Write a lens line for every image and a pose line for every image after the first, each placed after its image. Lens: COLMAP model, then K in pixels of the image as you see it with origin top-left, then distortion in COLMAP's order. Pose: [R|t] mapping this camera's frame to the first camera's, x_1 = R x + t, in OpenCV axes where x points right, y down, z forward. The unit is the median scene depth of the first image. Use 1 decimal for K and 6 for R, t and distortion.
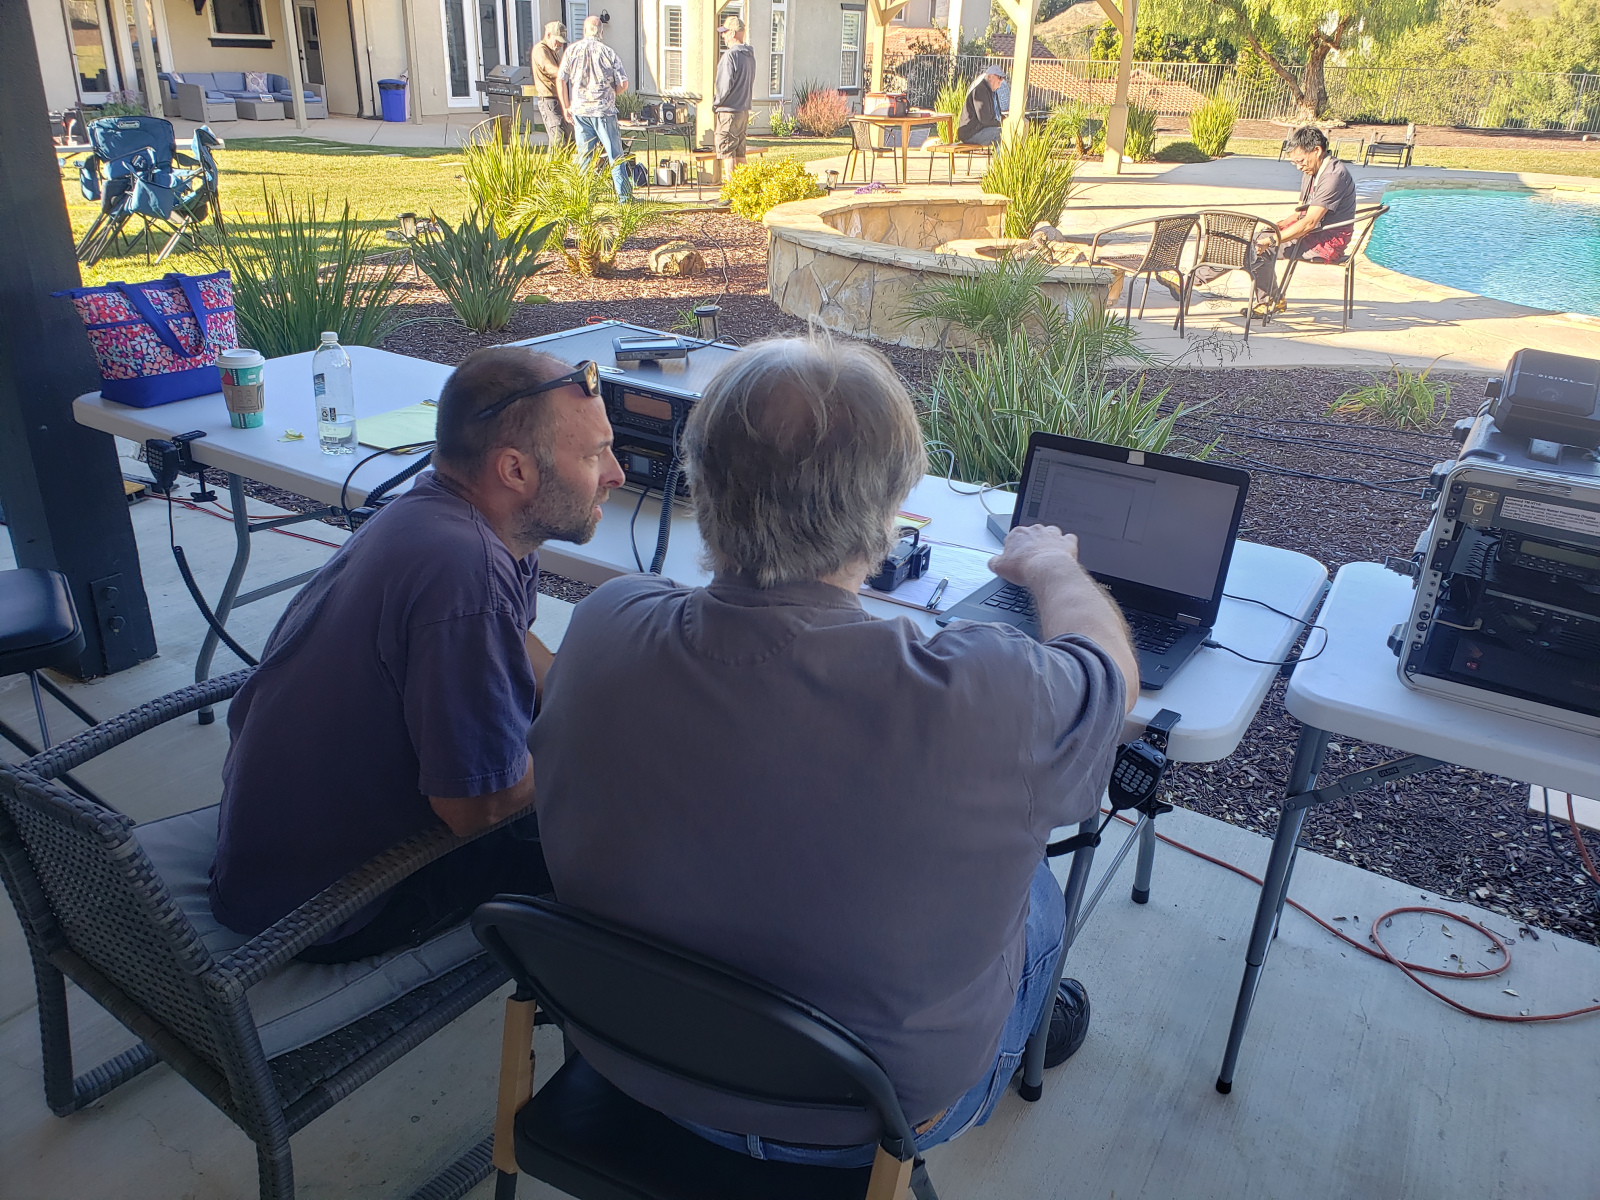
lens RADIAL K [[1254.6, 0, 791.9], [0, 1254.6, 589.3], [0, 0, 1]] dist [0.027173, 0.003586]
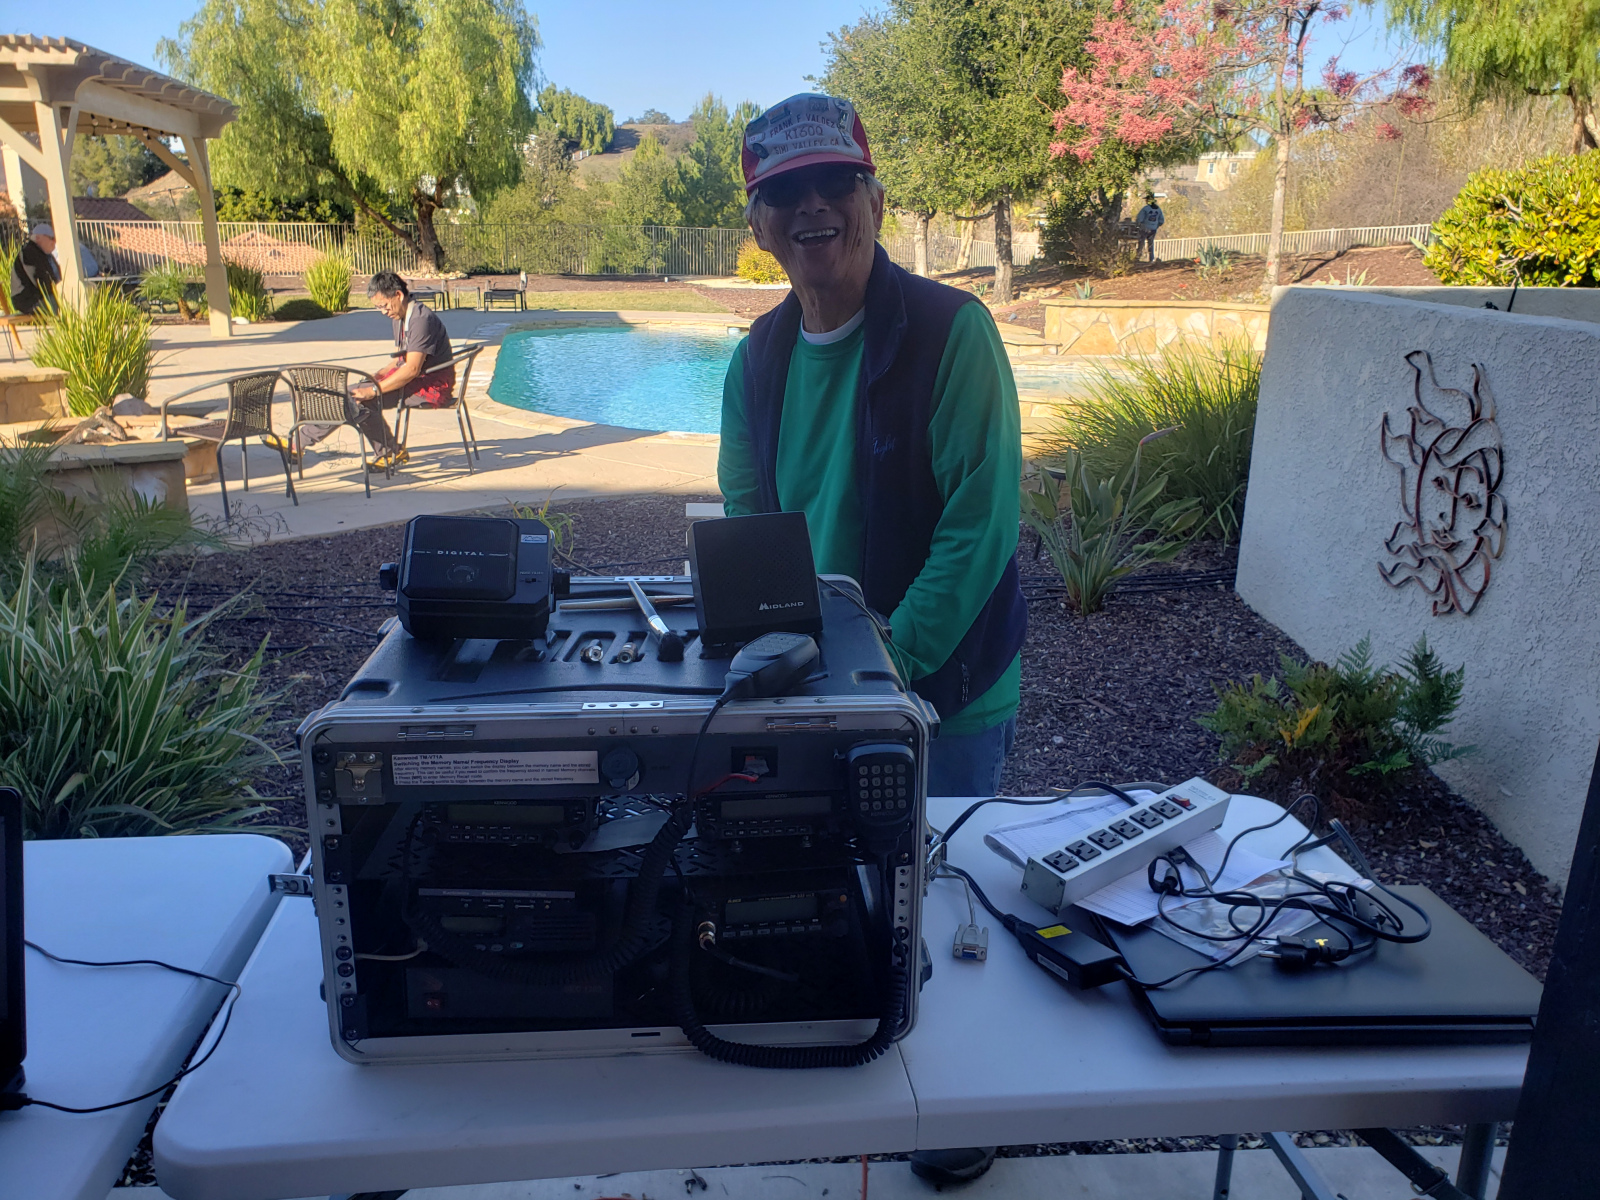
lens RADIAL K [[1254.6, 0, 791.9], [0, 1254.6, 589.3], [0, 0, 1]] dist [0.027173, 0.003586]
pose [[0.815447, -0.190104, 0.546724, 0.078017], [0.252007, 0.966912, -0.039663, -0.015328], [-0.521094, 0.170121, 0.836373, 0.068057]]
